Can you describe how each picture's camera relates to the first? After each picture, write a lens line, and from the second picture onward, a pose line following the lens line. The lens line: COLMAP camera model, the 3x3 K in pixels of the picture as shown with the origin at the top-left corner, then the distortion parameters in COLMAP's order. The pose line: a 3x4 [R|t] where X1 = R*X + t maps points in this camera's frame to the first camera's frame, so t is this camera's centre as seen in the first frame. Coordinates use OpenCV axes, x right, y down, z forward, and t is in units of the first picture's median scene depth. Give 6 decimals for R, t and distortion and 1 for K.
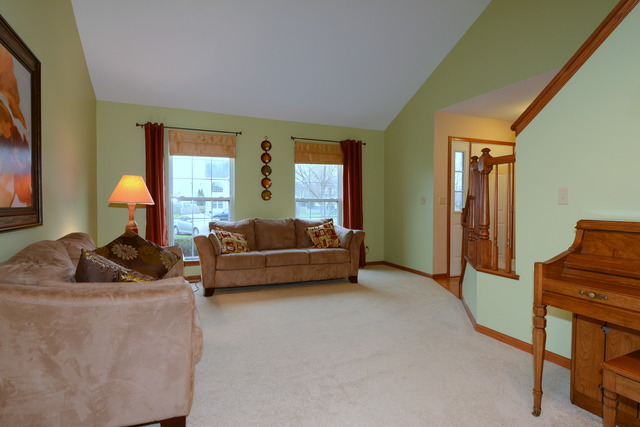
lens RADIAL K [[342.1, 0, 318.4], [0, 342.1, 212.3], [0, 0, 1]] dist [0.008514, 0.000241]
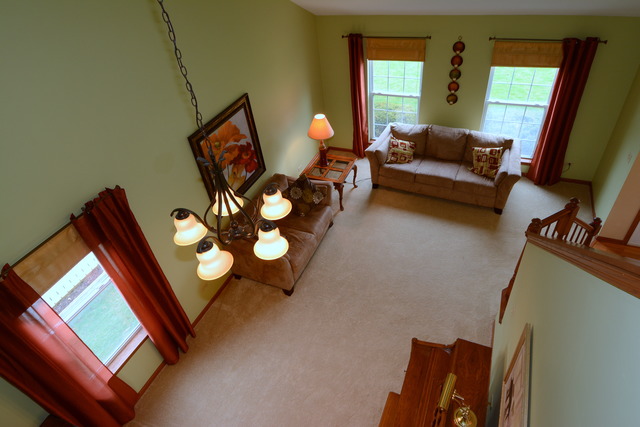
lens RADIAL K [[386.4, 0, 320.1], [0, 386.4, 213.6], [0, 0, 1]] dist [-0.006083, -0.001294]
pose [[0.663863, 0.423801, -0.616181, 0.443257], [0.096672, 0.768388, 0.632640, -0.560945], [0.741580, -0.479554, 0.469135, 0.020087]]
